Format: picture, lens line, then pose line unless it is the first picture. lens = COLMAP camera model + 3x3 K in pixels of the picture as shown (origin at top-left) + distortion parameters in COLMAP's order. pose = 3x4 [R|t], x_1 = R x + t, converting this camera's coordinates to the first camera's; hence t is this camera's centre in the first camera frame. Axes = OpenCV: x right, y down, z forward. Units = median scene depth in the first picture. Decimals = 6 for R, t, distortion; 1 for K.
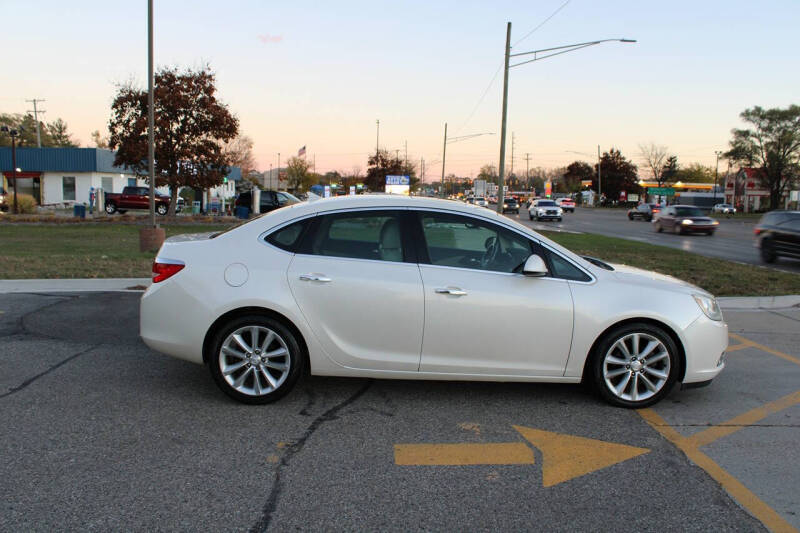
lens RADIAL K [[687.8, 0, 400.4], [0, 687.8, 274.5], [0, 0, 1]] dist [-0.155183, 0.139931]
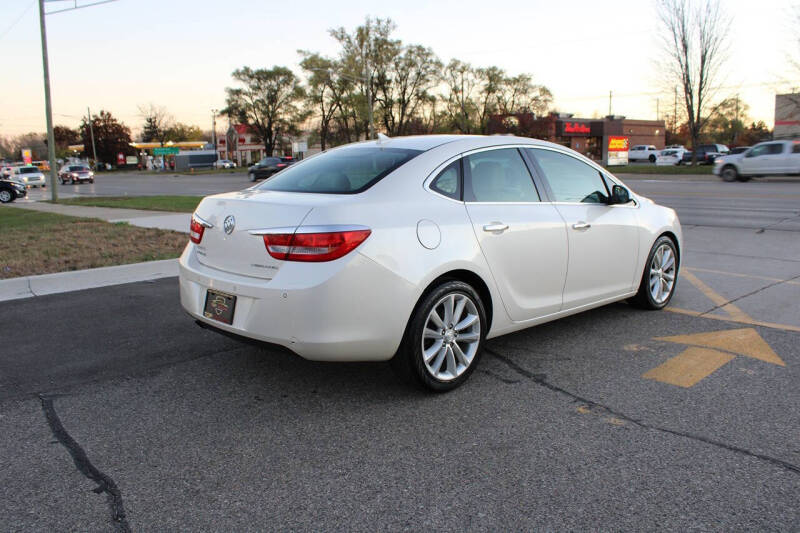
lens RADIAL K [[687.8, 0, 401.7], [0, 687.8, 266.9], [0, 0, 1]] dist [-0.155183, 0.139931]
pose [[0.736294, -0.149270, 0.659992, -0.353523], [0.119735, 0.988715, 0.090039, -0.016374], [-0.665984, 0.012729, 0.745858, 0.193563]]
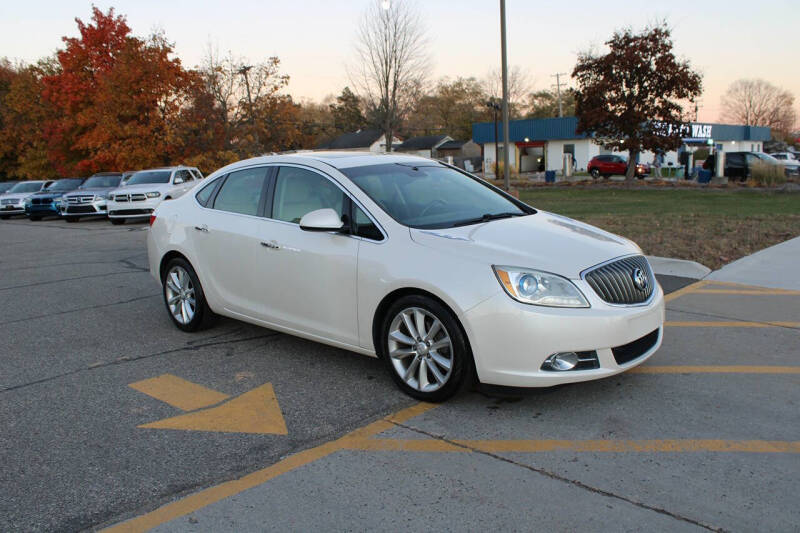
lens RADIAL K [[687.8, 0, 397.7], [0, 687.8, 272.4], [0, 0, 1]] dist [-0.155183, 0.139931]
pose [[0.710520, 0.071513, -0.700034, 0.413217], [-0.038403, 0.997281, 0.062901, -0.002376], [0.702628, -0.017809, 0.711334, 0.184333]]
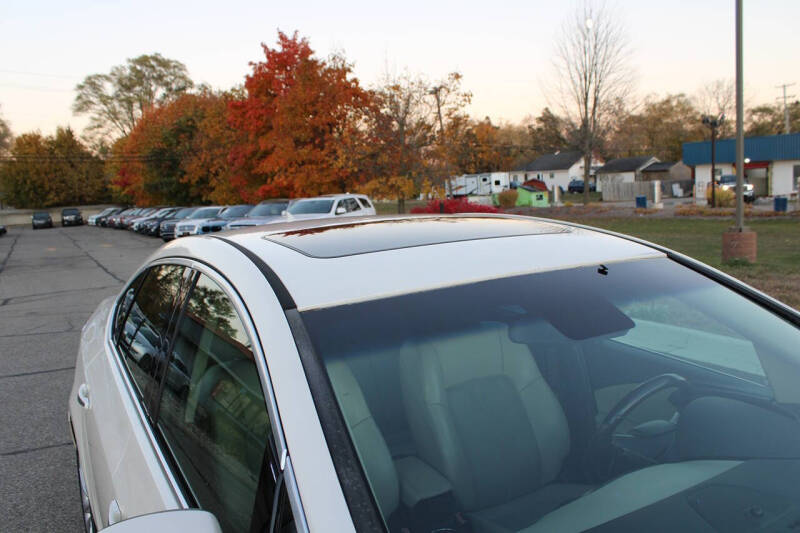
lens RADIAL K [[687.8, 0, 399.0], [0, 687.8, 268.7], [0, 0, 1]] dist [-0.155183, 0.139931]
pose [[0.483282, 0.061705, -0.873287, 0.185957], [-0.055157, 0.997677, 0.039970, -0.054414], [0.873725, 0.028851, 0.485563, 0.434056]]
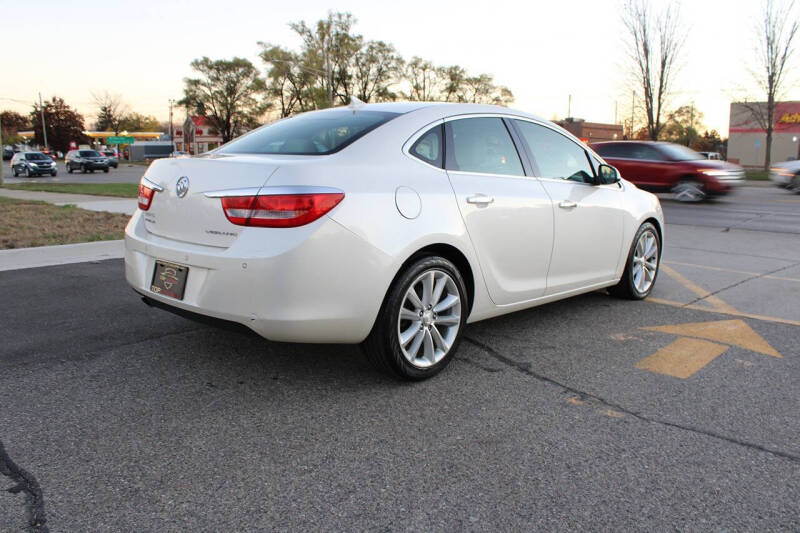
lens RADIAL K [[687.8, 0, 401.7], [0, 687.8, 268.4], [0, 0, 1]] dist [-0.155183, 0.139931]
pose [[0.695812, -0.137200, 0.704997, -0.335890], [0.092698, 0.990530, 0.101277, -0.001694], [-0.712216, -0.005118, 0.701941, 0.228537]]
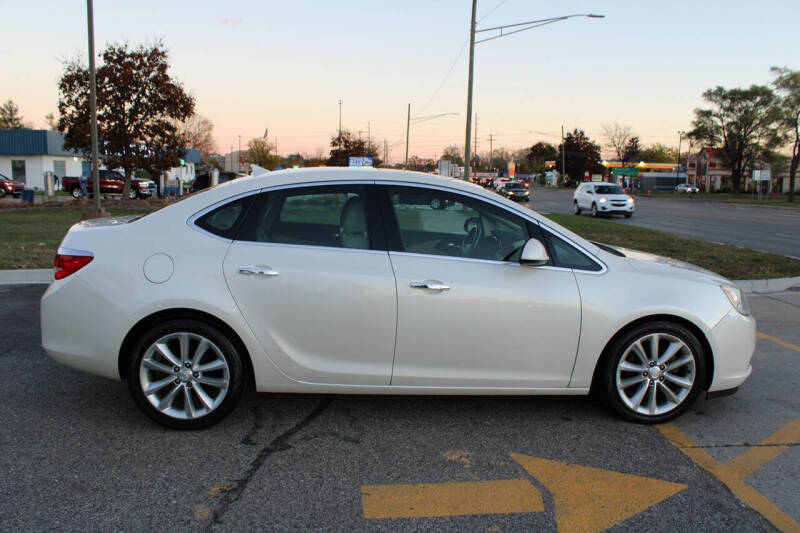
lens RADIAL K [[687.8, 0, 398.9], [0, 687.8, 274.3], [0, 0, 1]] dist [-0.155183, 0.139931]
pose [[0.998688, -0.012841, 0.049576, -0.000795], [0.011566, 0.999597, 0.025917, -0.004358], [-0.049889, -0.025310, 0.998434, 0.091835]]
